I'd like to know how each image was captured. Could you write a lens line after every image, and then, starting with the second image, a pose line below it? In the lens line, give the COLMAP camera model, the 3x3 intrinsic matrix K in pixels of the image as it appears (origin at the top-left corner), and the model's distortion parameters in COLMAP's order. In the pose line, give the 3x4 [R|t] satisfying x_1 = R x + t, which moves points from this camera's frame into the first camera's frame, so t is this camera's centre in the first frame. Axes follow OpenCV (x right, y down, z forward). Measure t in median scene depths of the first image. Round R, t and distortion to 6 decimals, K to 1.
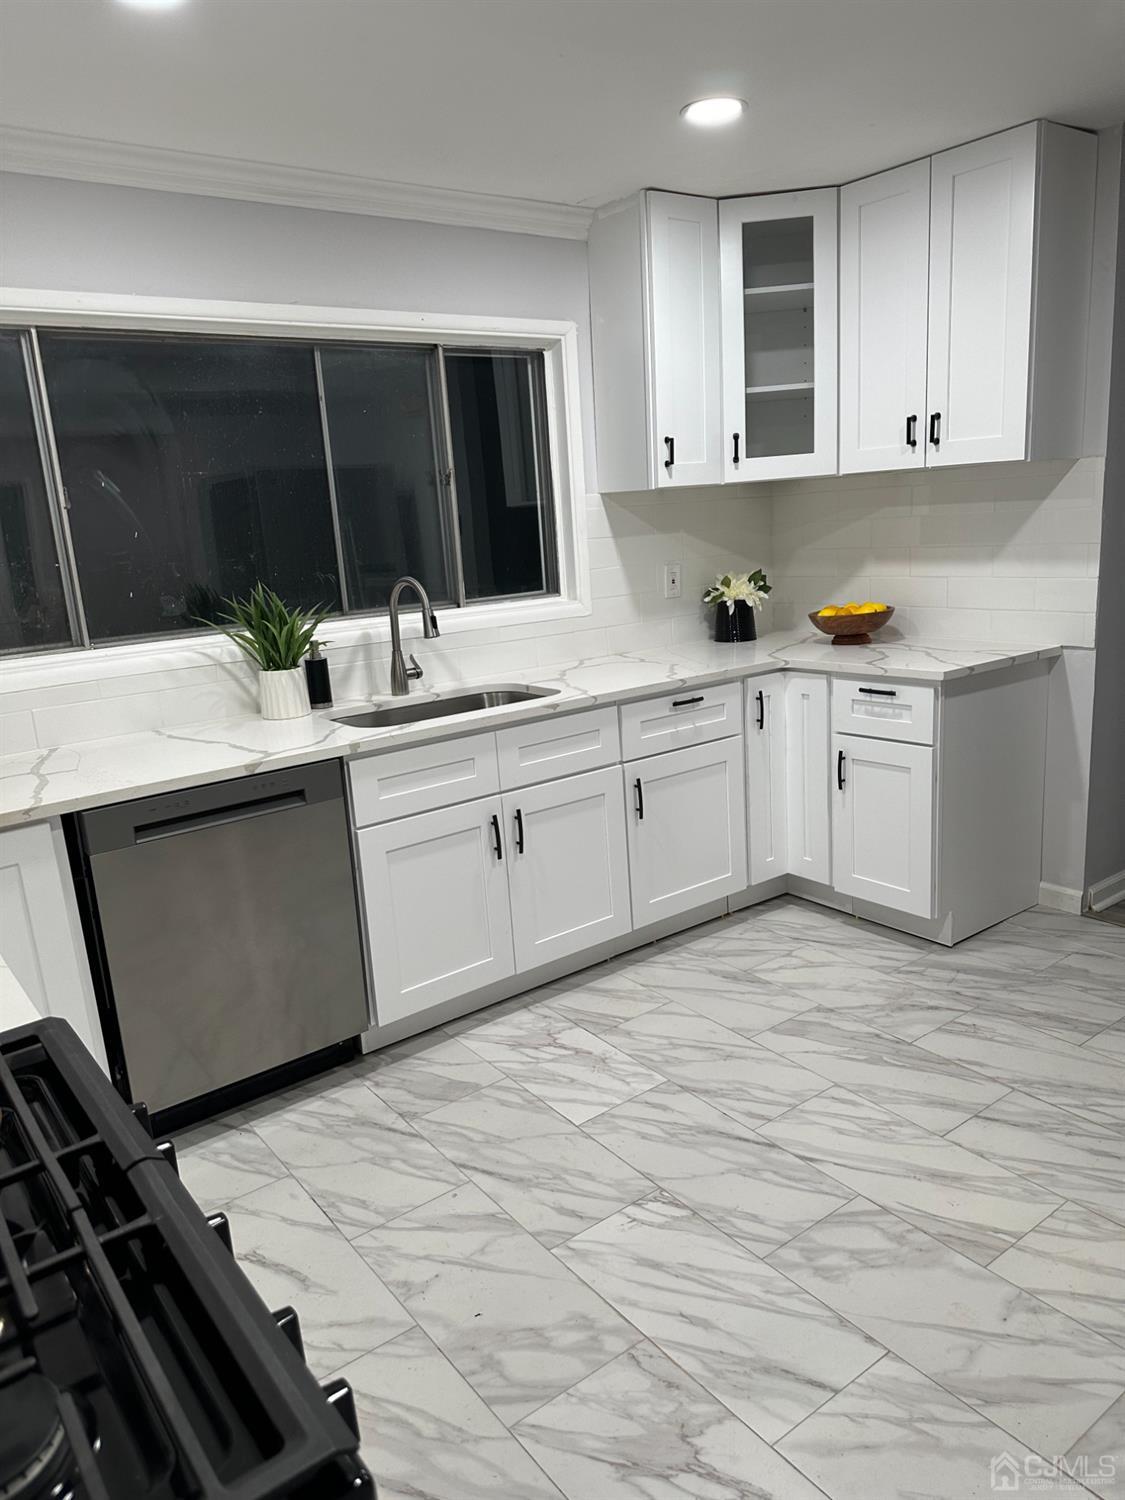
lens RADIAL K [[1056.4, 0, 554.0], [0, 1056.4, 750.8], [0, 0, 1]] dist [0.056183, -0.052526]
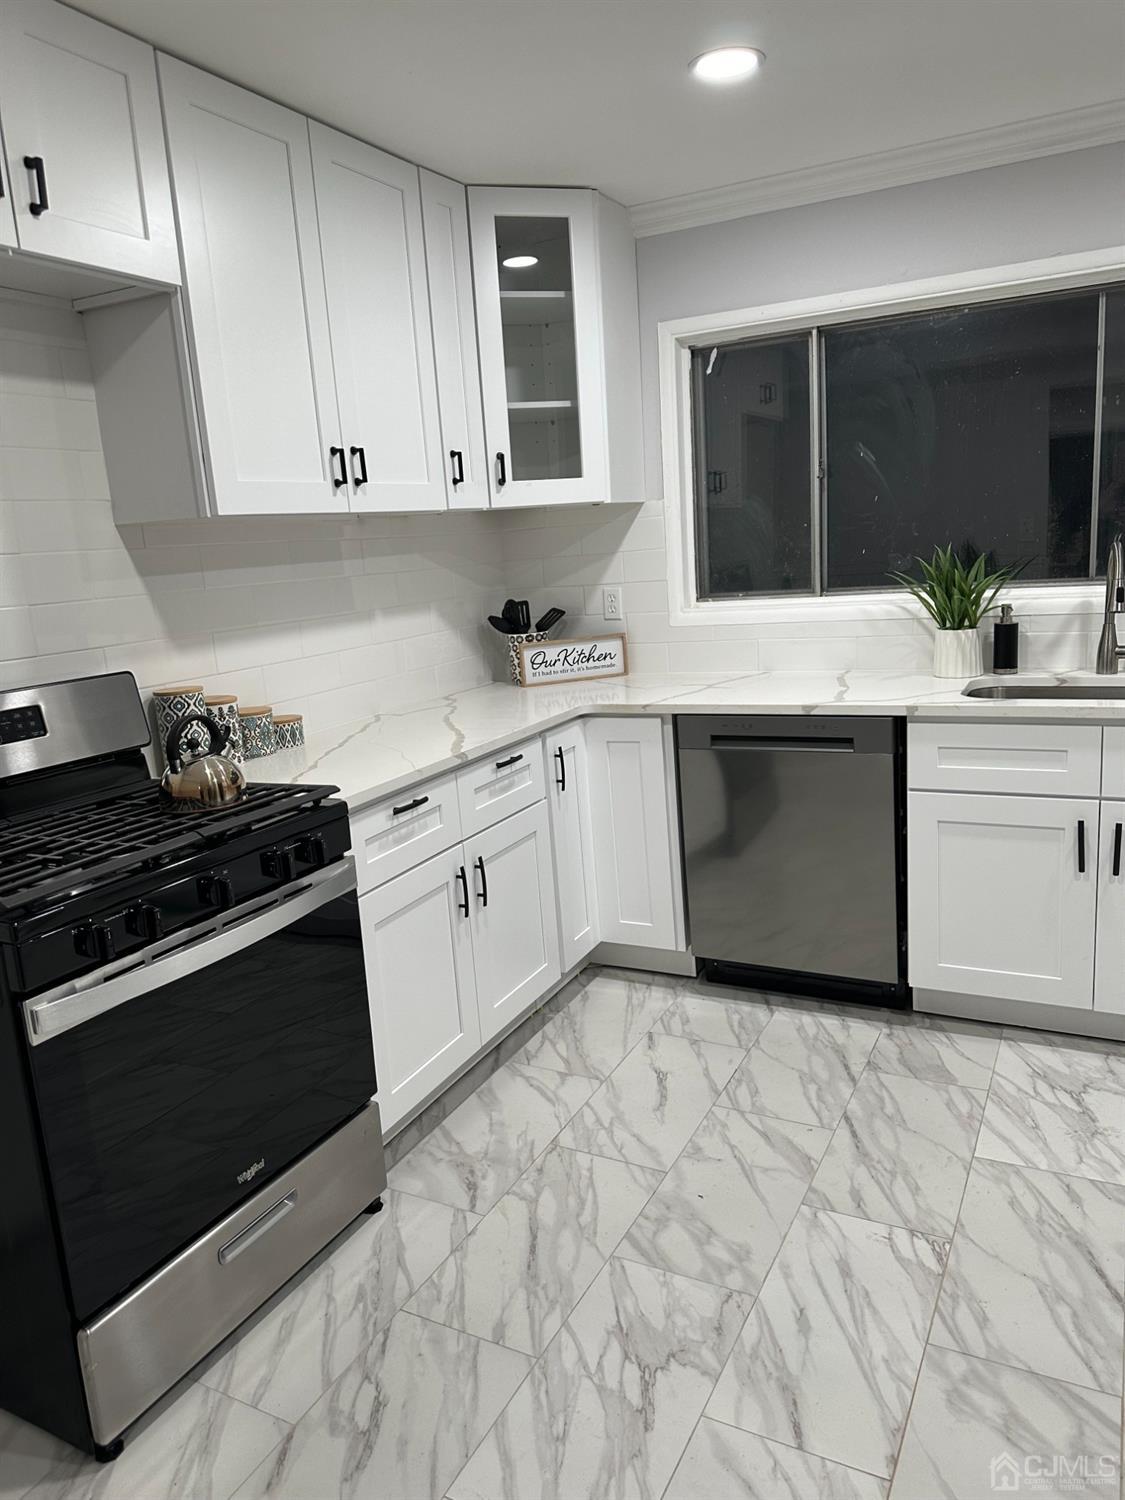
lens RADIAL K [[1056.4, 0, 563.4], [0, 1056.4, 745.4], [0, 0, 1]] dist [0.056183, -0.052526]
pose [[0.443111, 0.209682, -0.871600, 0.614977], [-0.163989, 0.974815, 0.151142, -0.076357], [0.881340, 0.075960, 0.466336, 0.240153]]
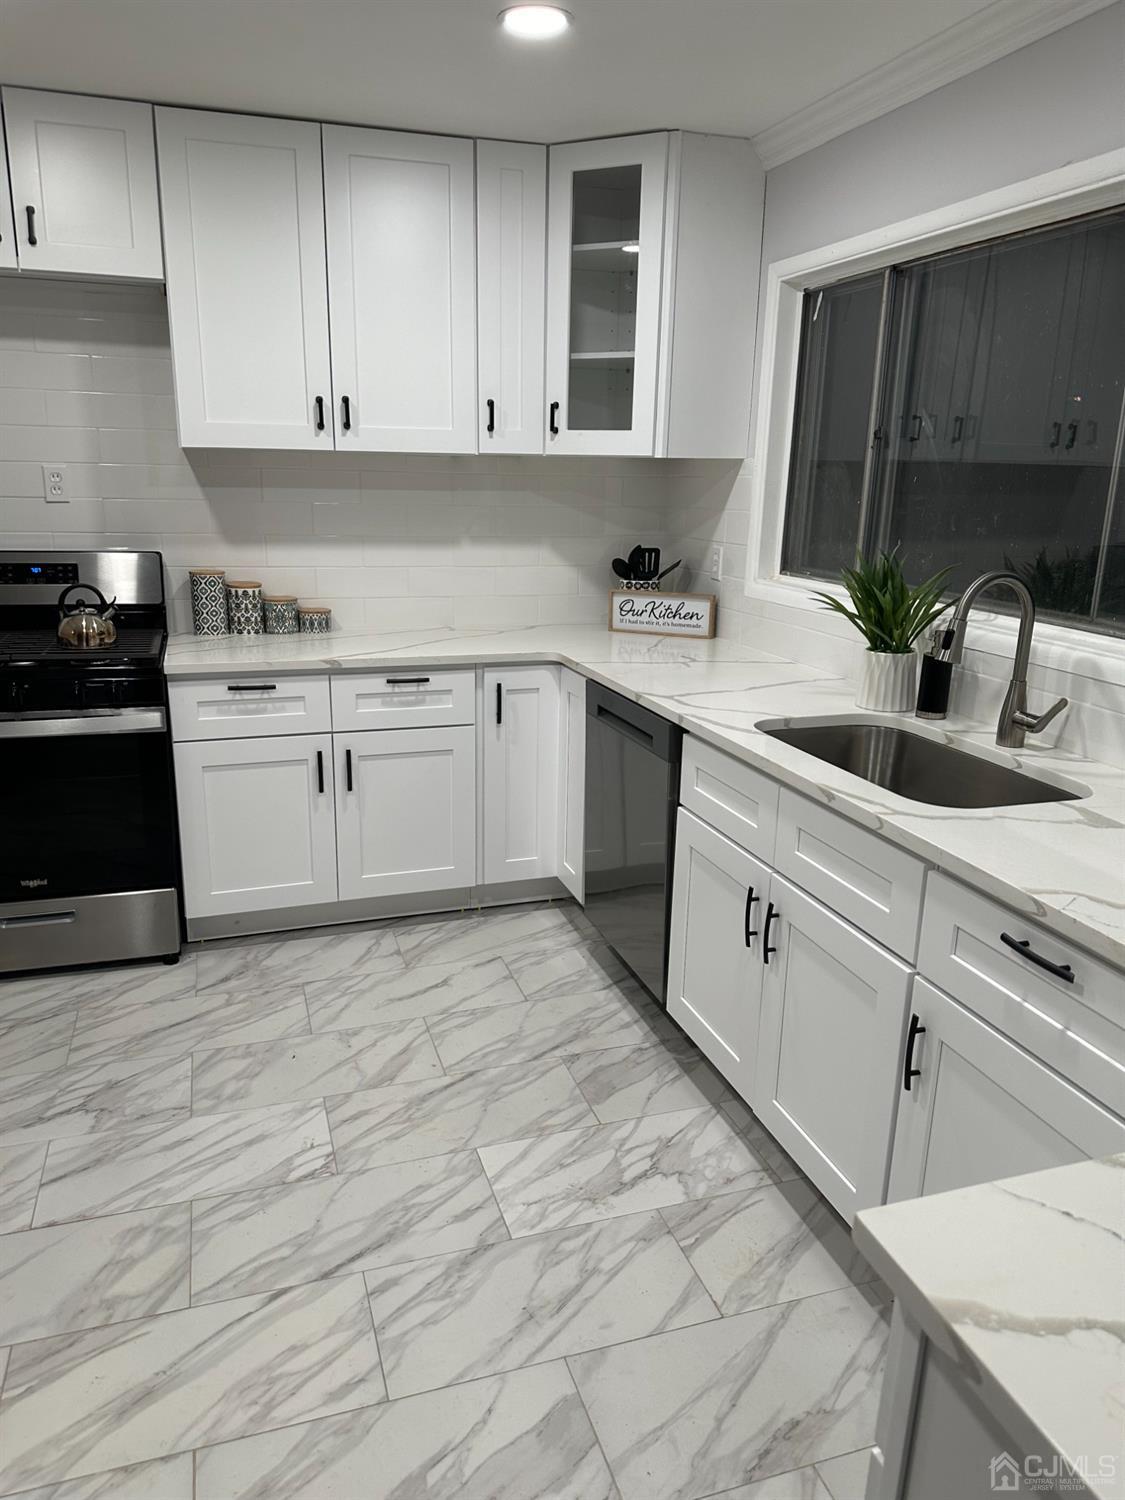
lens RADIAL K [[1056.4, 0, 556.7], [0, 1056.4, 751.7], [0, 0, 1]] dist [0.056183, -0.052526]
pose [[-0.313558, 0.305511, -0.899080, 0.752134], [-0.213348, 0.899955, 0.380215, -0.336160], [0.925292, 0.311036, -0.217008, 1.200066]]
